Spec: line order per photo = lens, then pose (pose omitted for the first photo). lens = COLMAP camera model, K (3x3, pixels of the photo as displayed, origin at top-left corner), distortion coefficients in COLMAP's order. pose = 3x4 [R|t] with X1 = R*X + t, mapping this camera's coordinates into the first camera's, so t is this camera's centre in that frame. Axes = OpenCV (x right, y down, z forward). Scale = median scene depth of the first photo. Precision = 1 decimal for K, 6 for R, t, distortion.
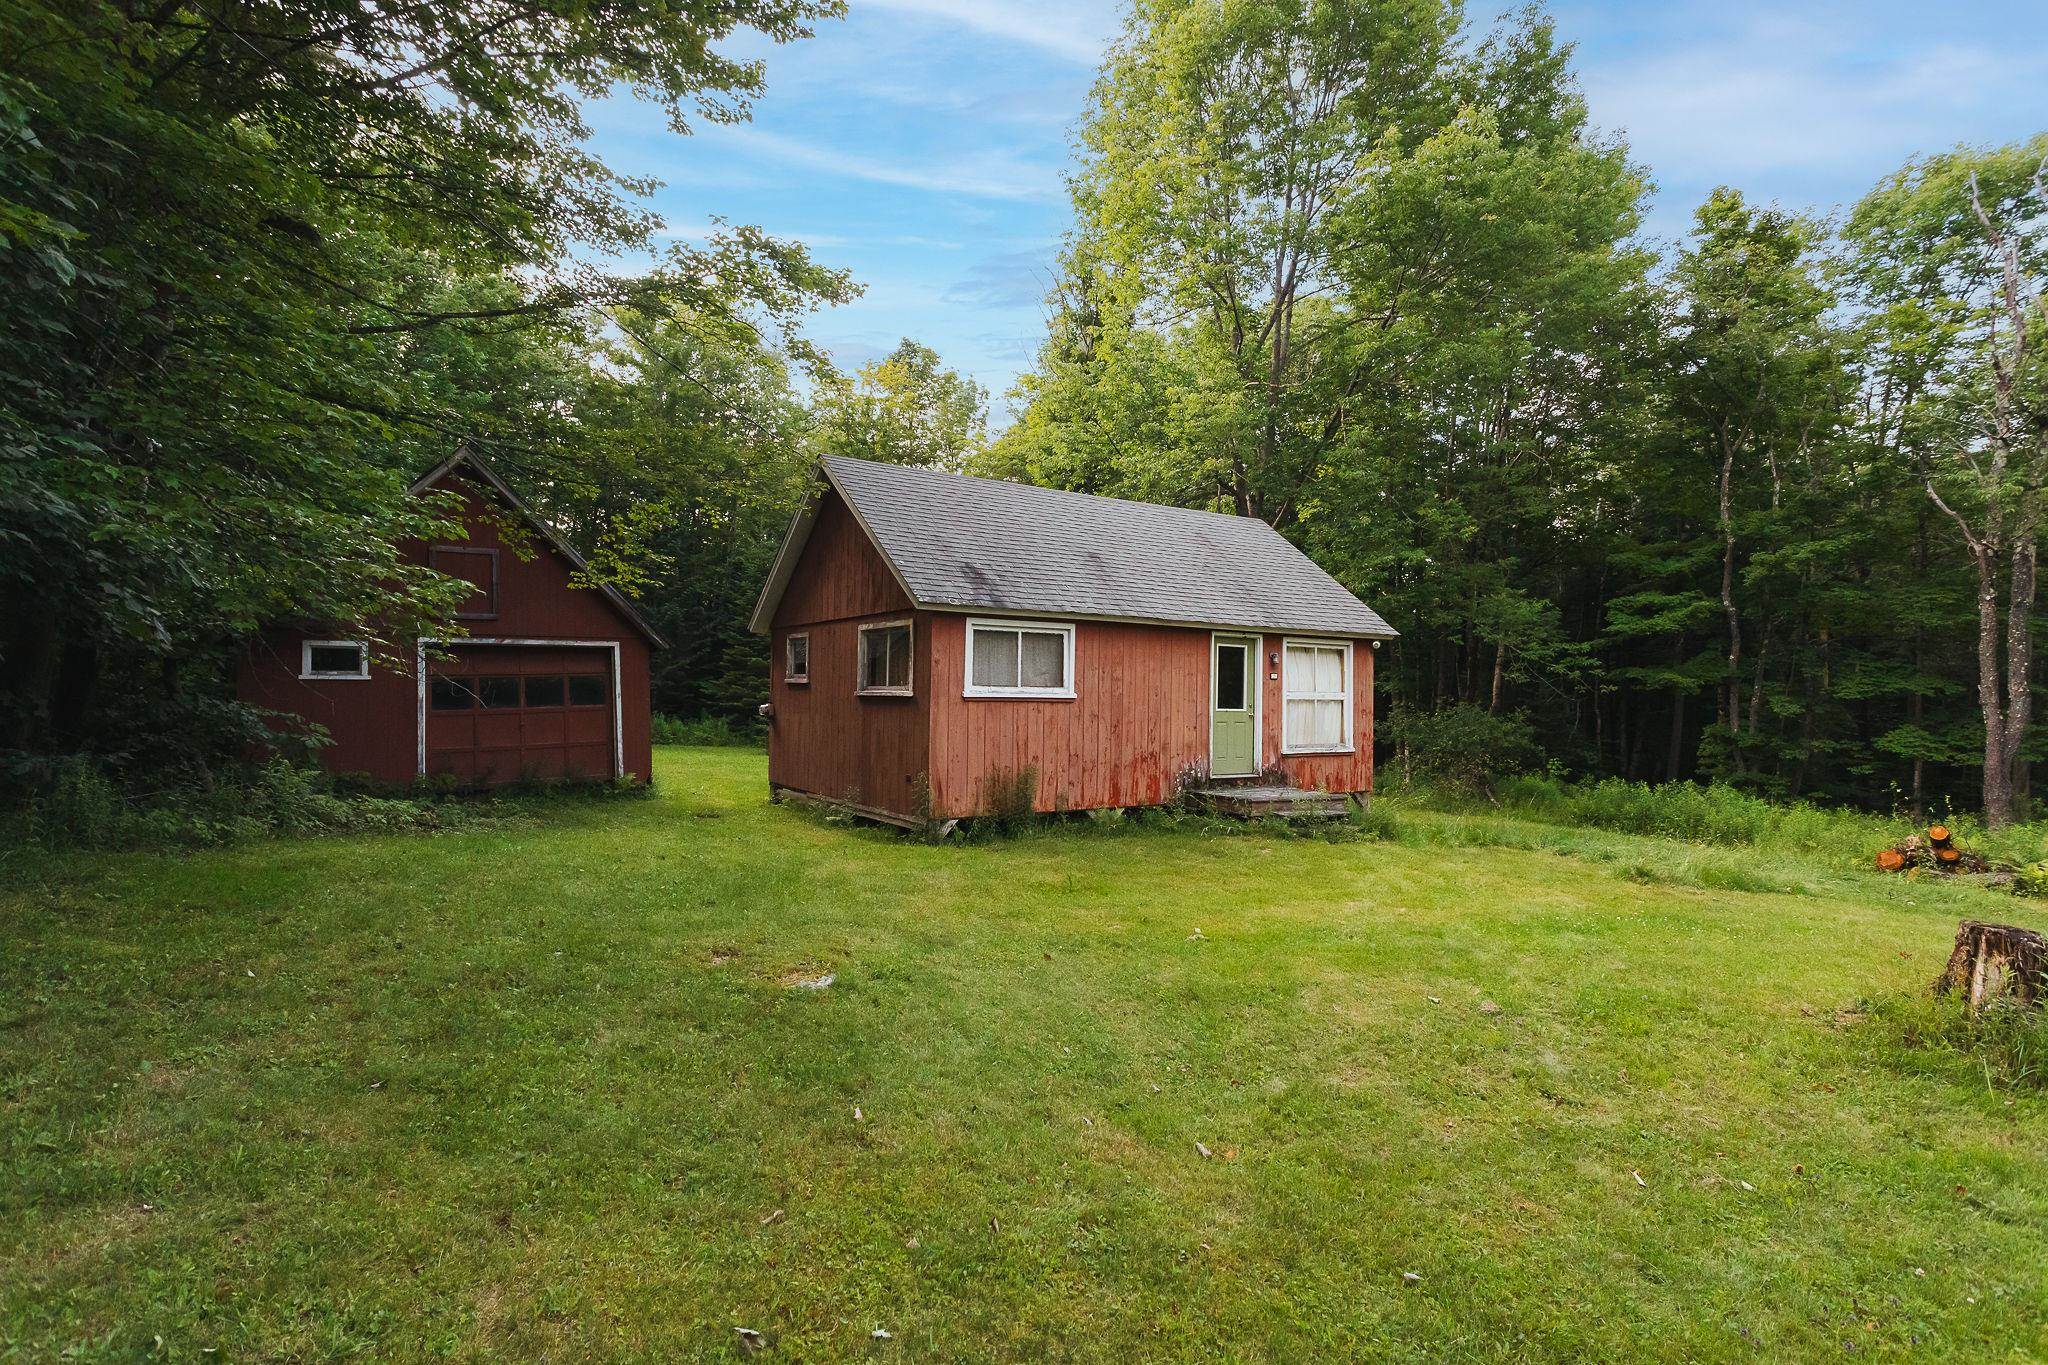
lens RADIAL K [[984.5, 0, 1022.6], [0, 984.5, 677.2], [0, 0, 1]] dist [0.003106, 0.001428]
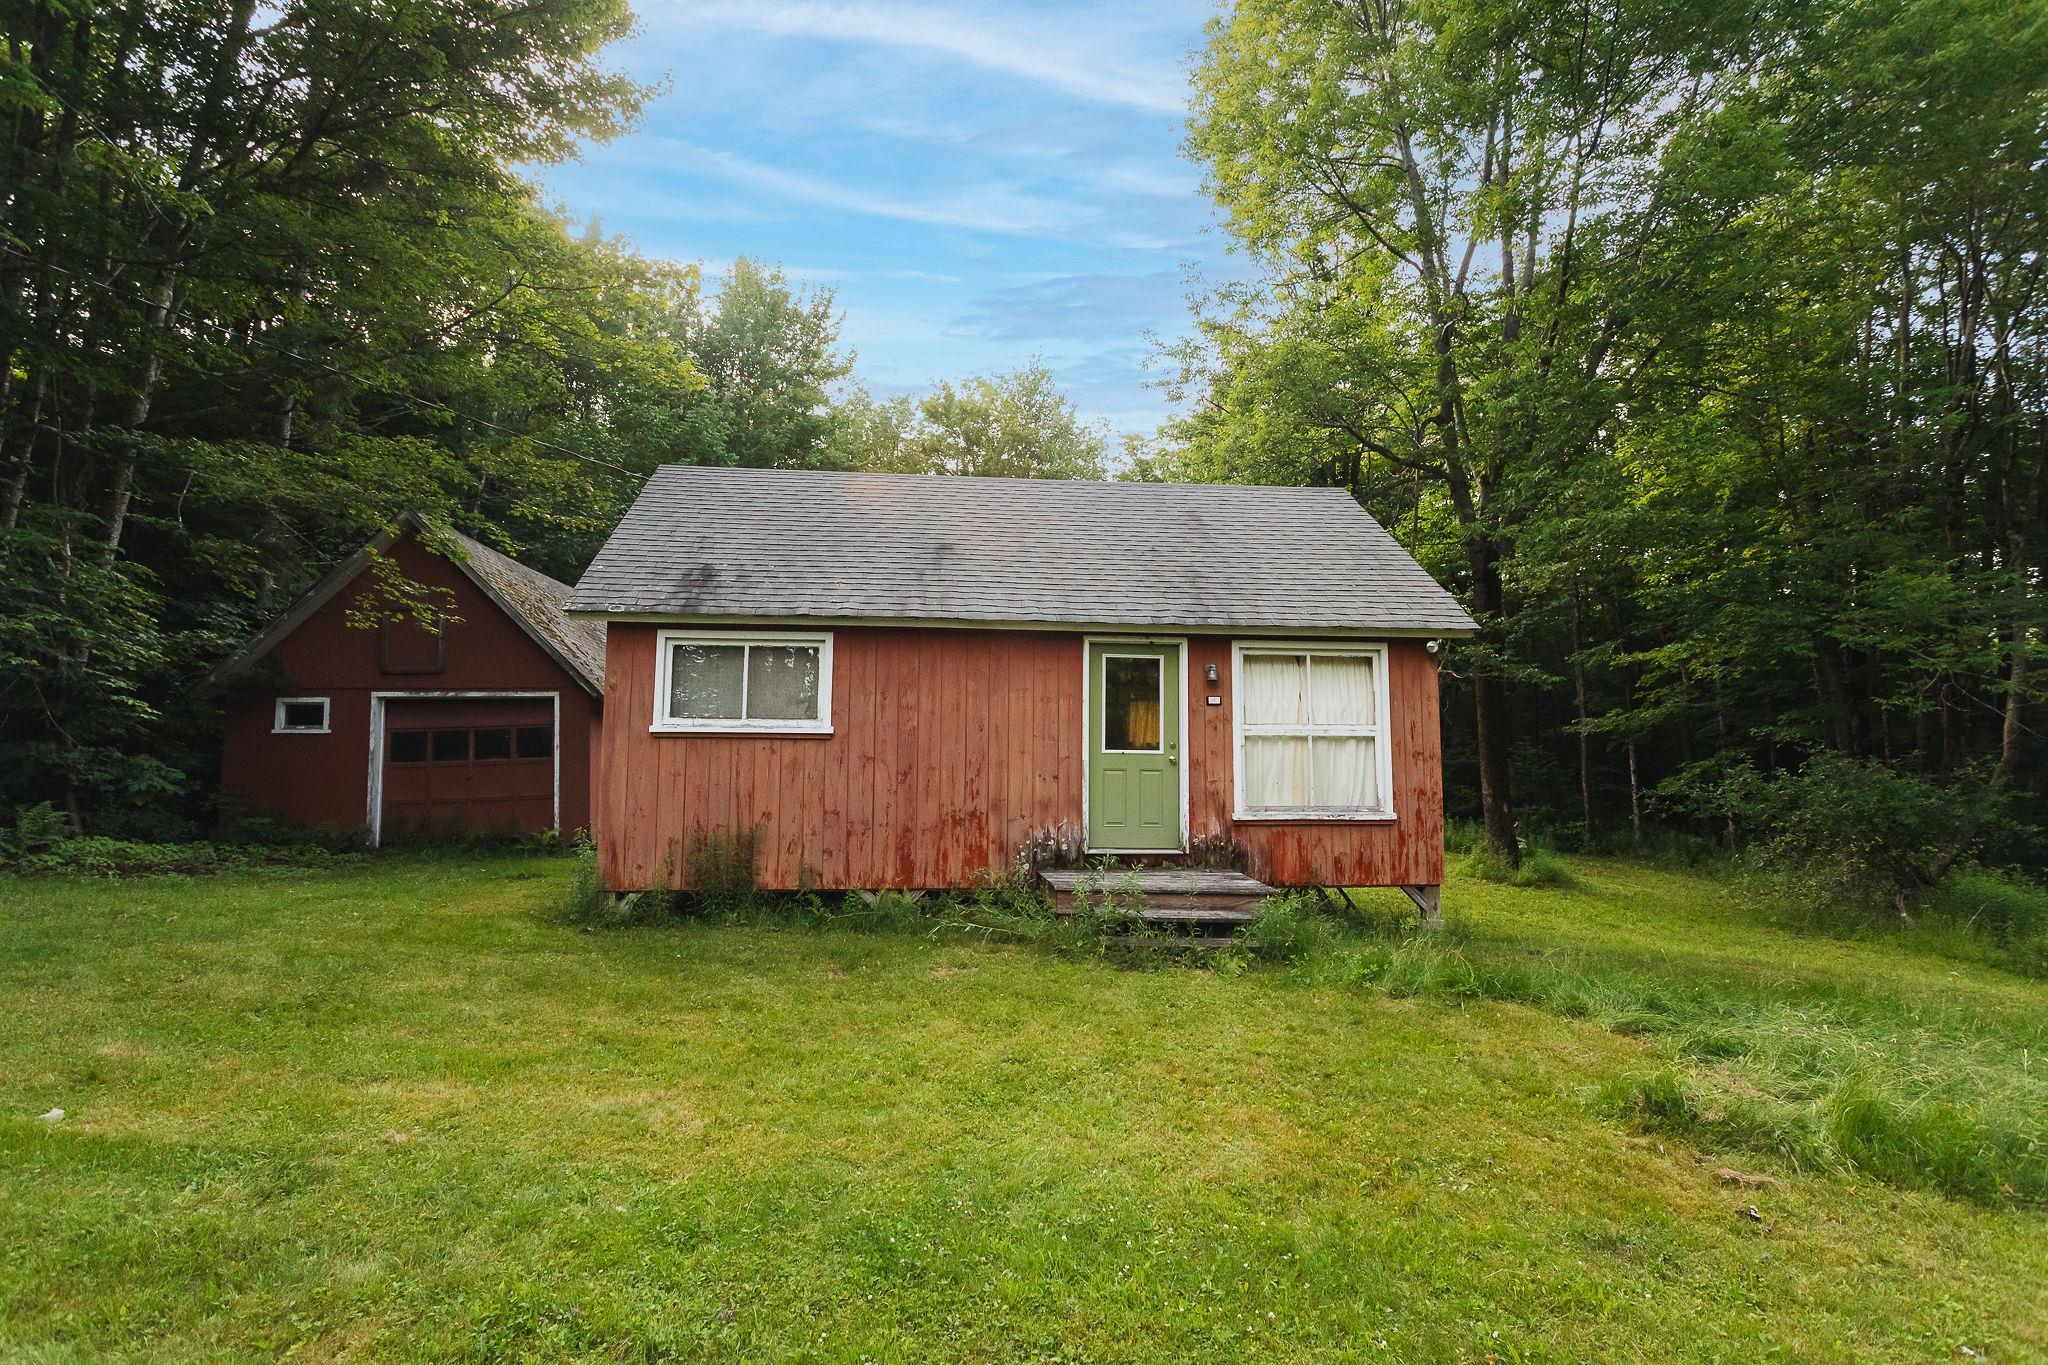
lens RADIAL K [[984.5, 0, 1022.6], [0, 984.5, 677.2], [0, 0, 1]] dist [0.003106, 0.001428]
pose [[0.886442, -0.049994, -0.460132, 0.490608], [0.014330, 0.996637, -0.080681, 0.038401], [0.462618, 0.064925, 0.884177, 0.397144]]
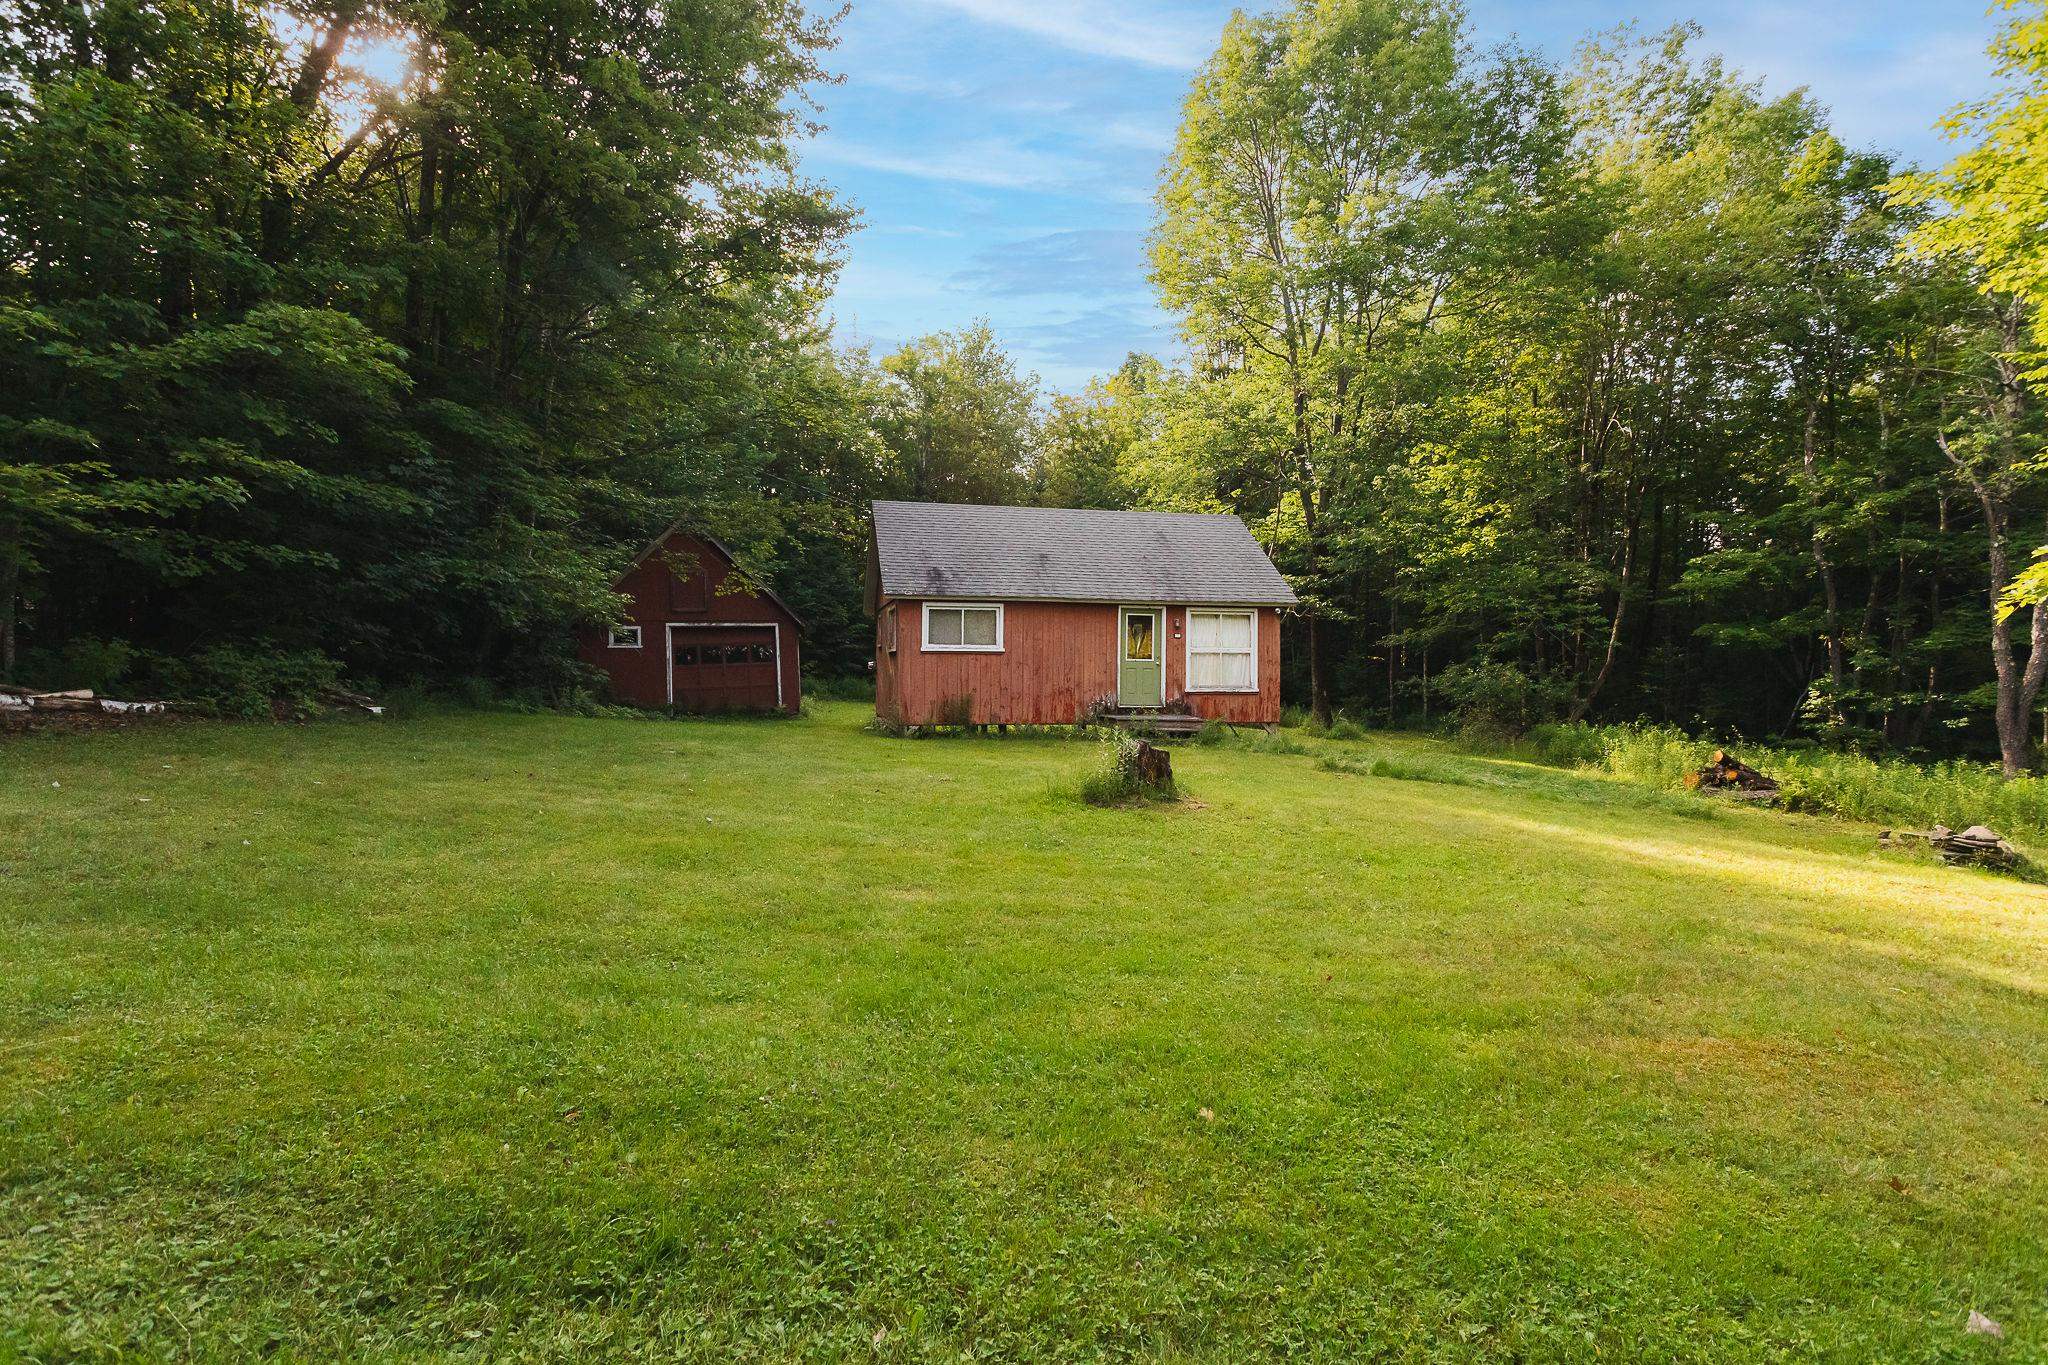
lens RADIAL K [[984.5, 0, 1022.6], [0, 984.5, 677.2], [0, 0, 1]] dist [0.003106, 0.001428]
pose [[0.935282, -0.005780, -0.353855, 0.597587], [0.013304, 0.999734, 0.018833, 0.031084], [0.353652, -0.022322, 0.935111, -0.416495]]
